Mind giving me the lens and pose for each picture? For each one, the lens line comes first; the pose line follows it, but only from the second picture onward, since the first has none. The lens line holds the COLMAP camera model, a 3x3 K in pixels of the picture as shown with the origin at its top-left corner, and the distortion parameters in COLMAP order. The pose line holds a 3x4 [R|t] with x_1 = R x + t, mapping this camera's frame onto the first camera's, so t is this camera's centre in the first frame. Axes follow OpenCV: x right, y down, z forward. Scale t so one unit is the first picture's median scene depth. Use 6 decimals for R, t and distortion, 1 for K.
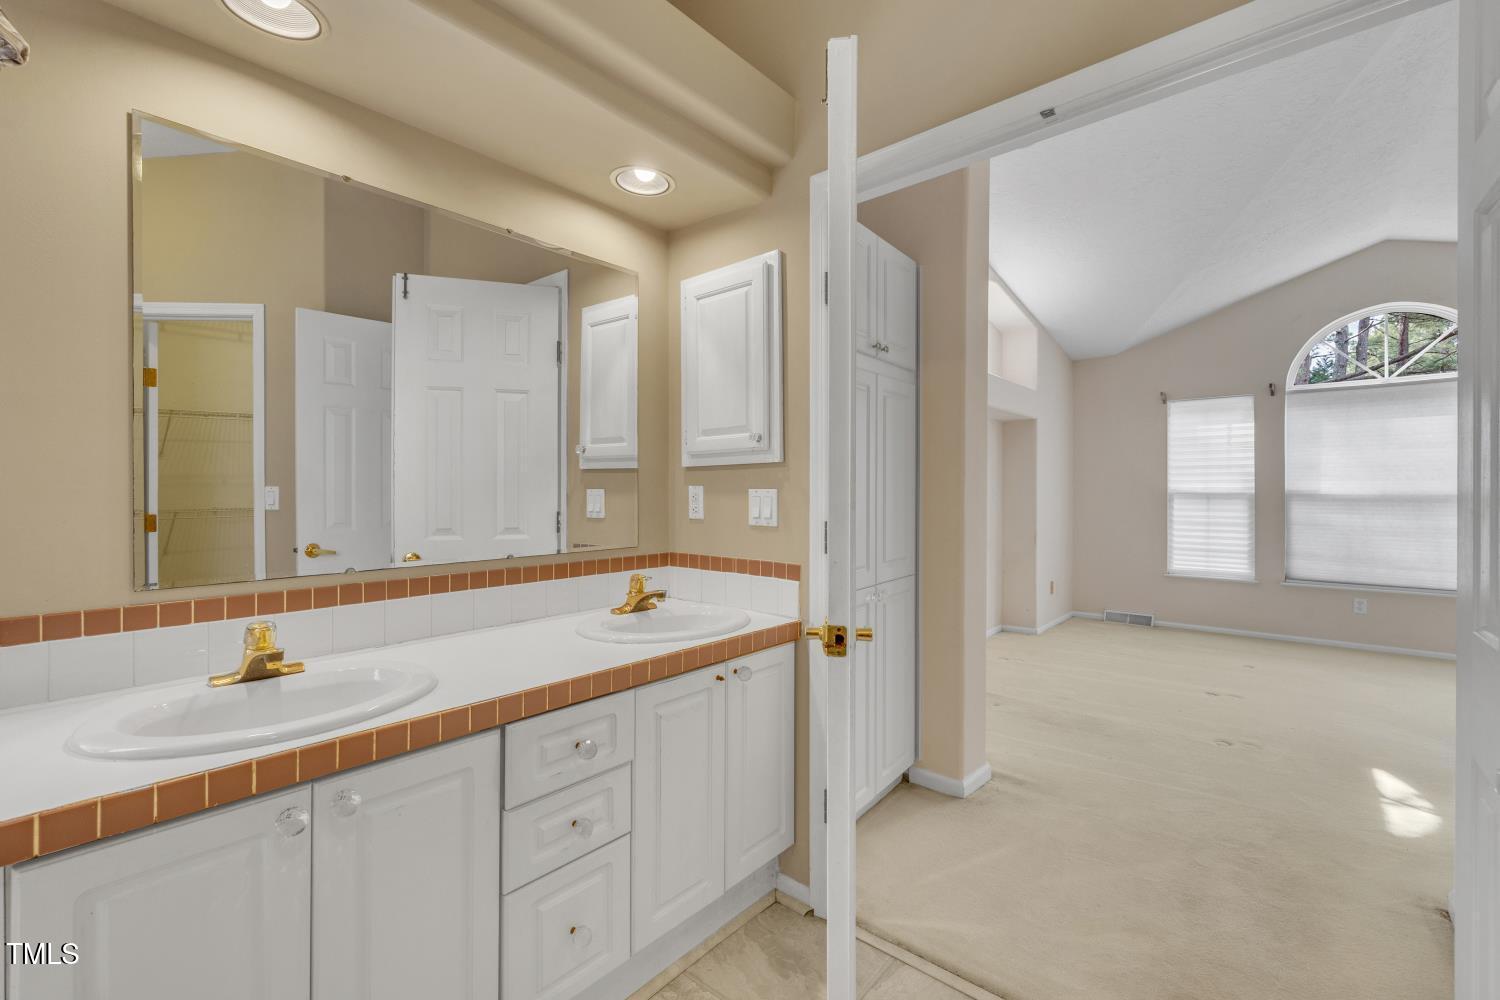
lens RADIAL K [[623.8, 0, 747.4], [0, 623.8, 492.2], [0, 0, 1]] dist [-0.000463, -0.000275]
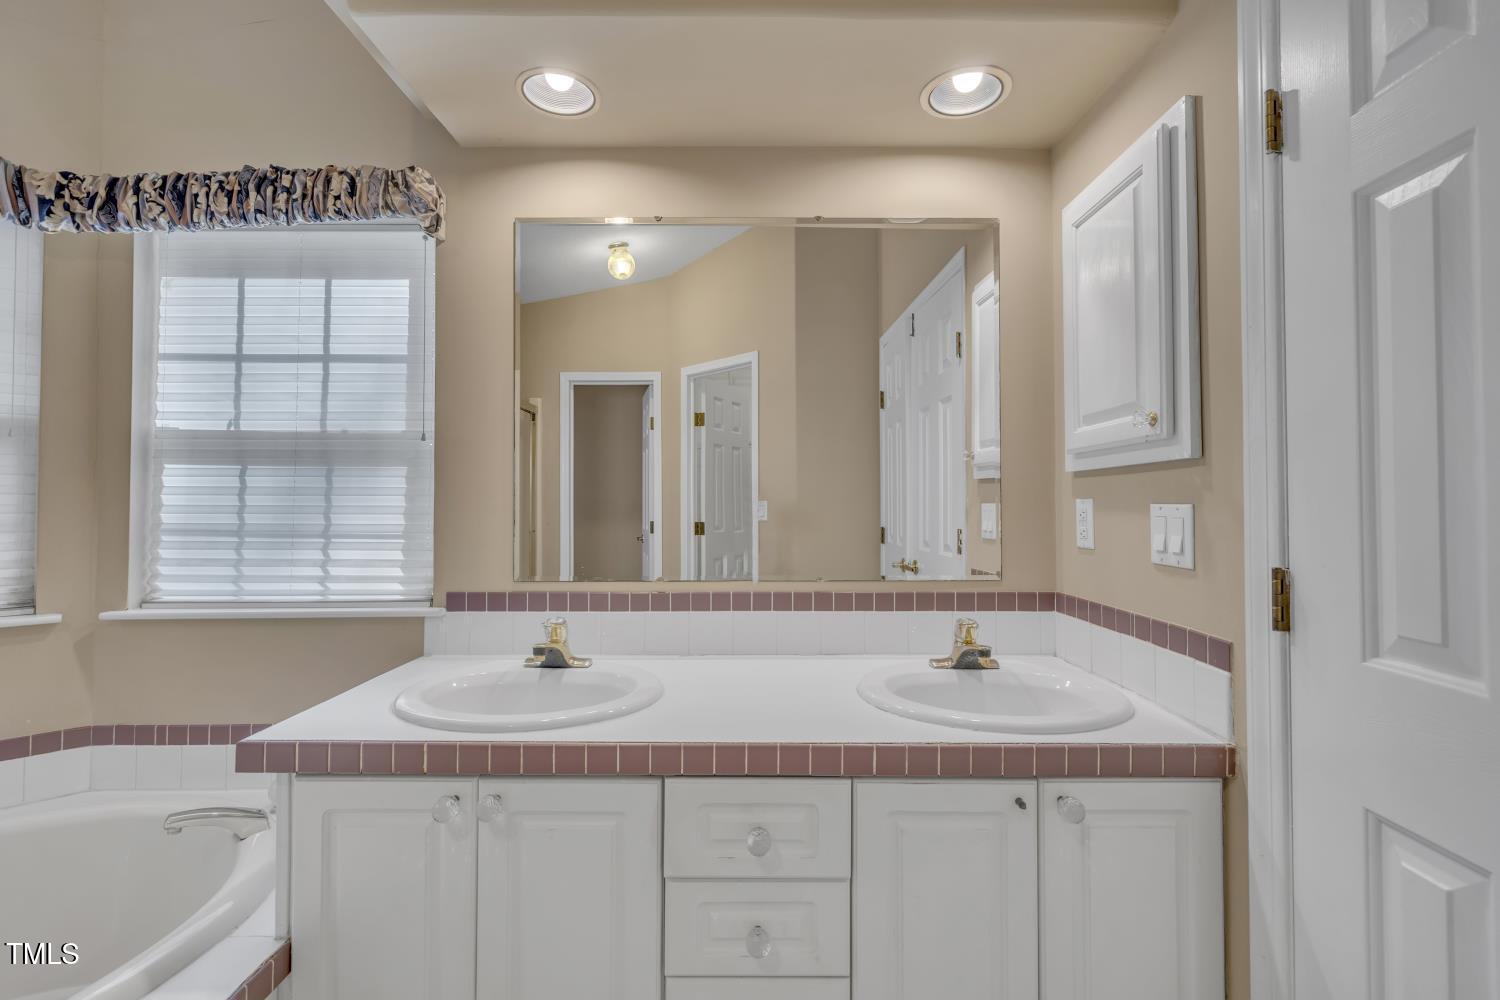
lens RADIAL K [[623.8, 0, 747.4], [0, 623.8, 492.2], [0, 0, 1]] dist [-0.000463, -0.000275]
pose [[0.665740, -0.010895, -0.746104, 0.206826], [-0.004144, 0.999824, -0.018297, -0.004136], [0.746172, 0.015272, 0.665578, 0.307352]]
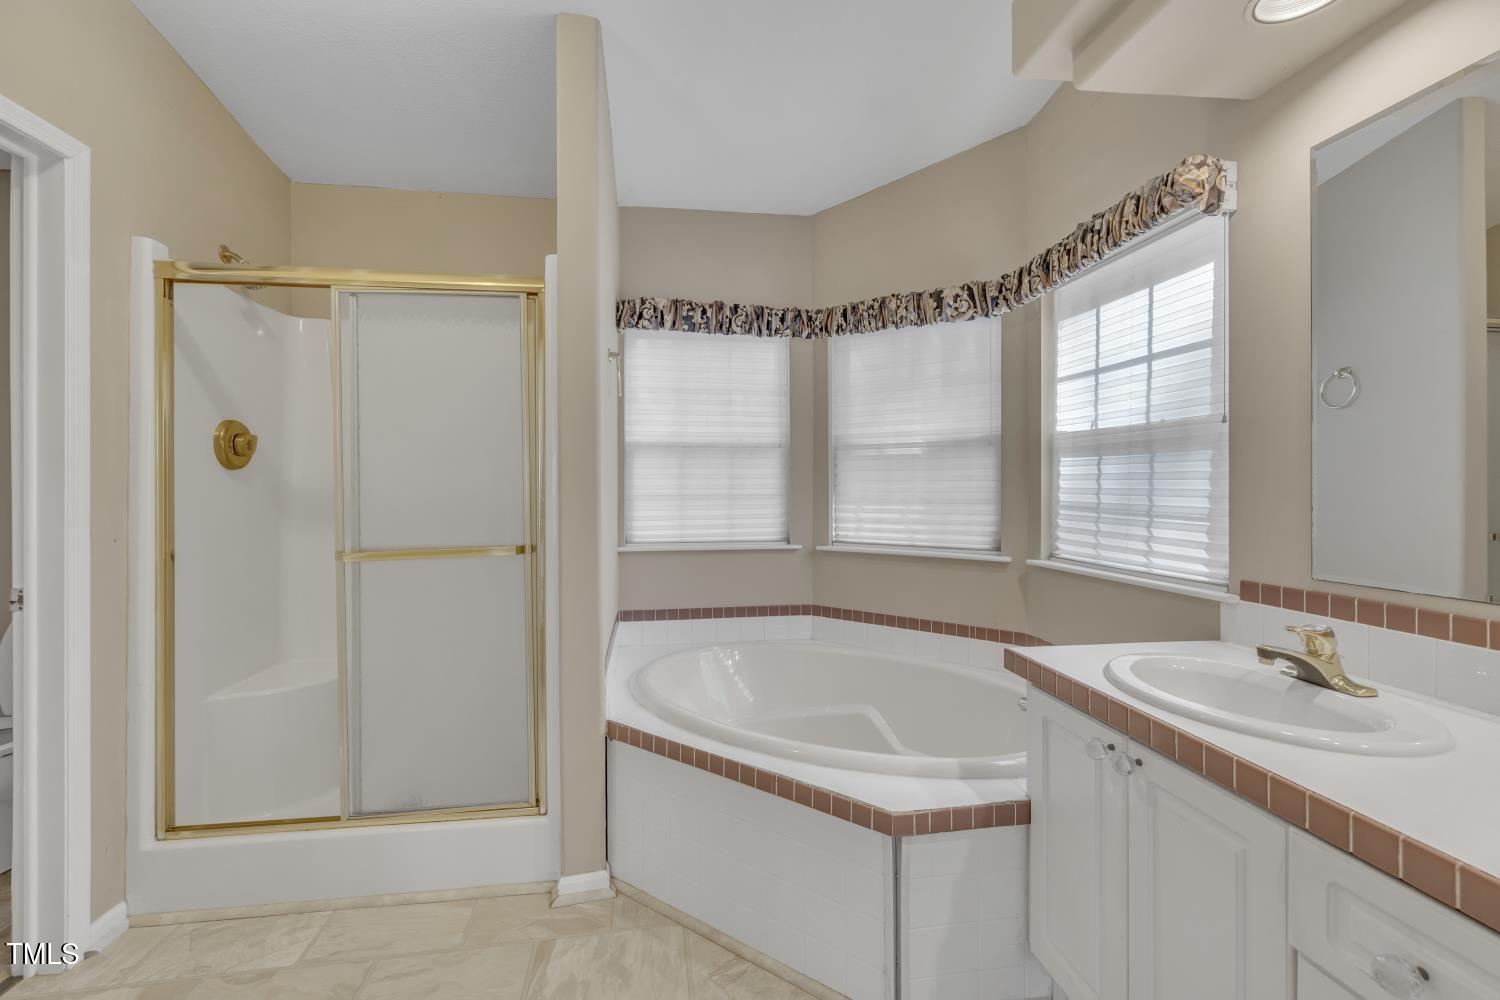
lens RADIAL K [[623.8, 0, 747.4], [0, 623.8, 492.2], [0, 0, 1]] dist [-0.000463, -0.000275]
pose [[-0.641268, 0.007950, -0.767276, 0.328657], [-0.004617, 0.999888, 0.014219, -0.004350], [0.767303, 0.012660, -0.641160, 0.591769]]
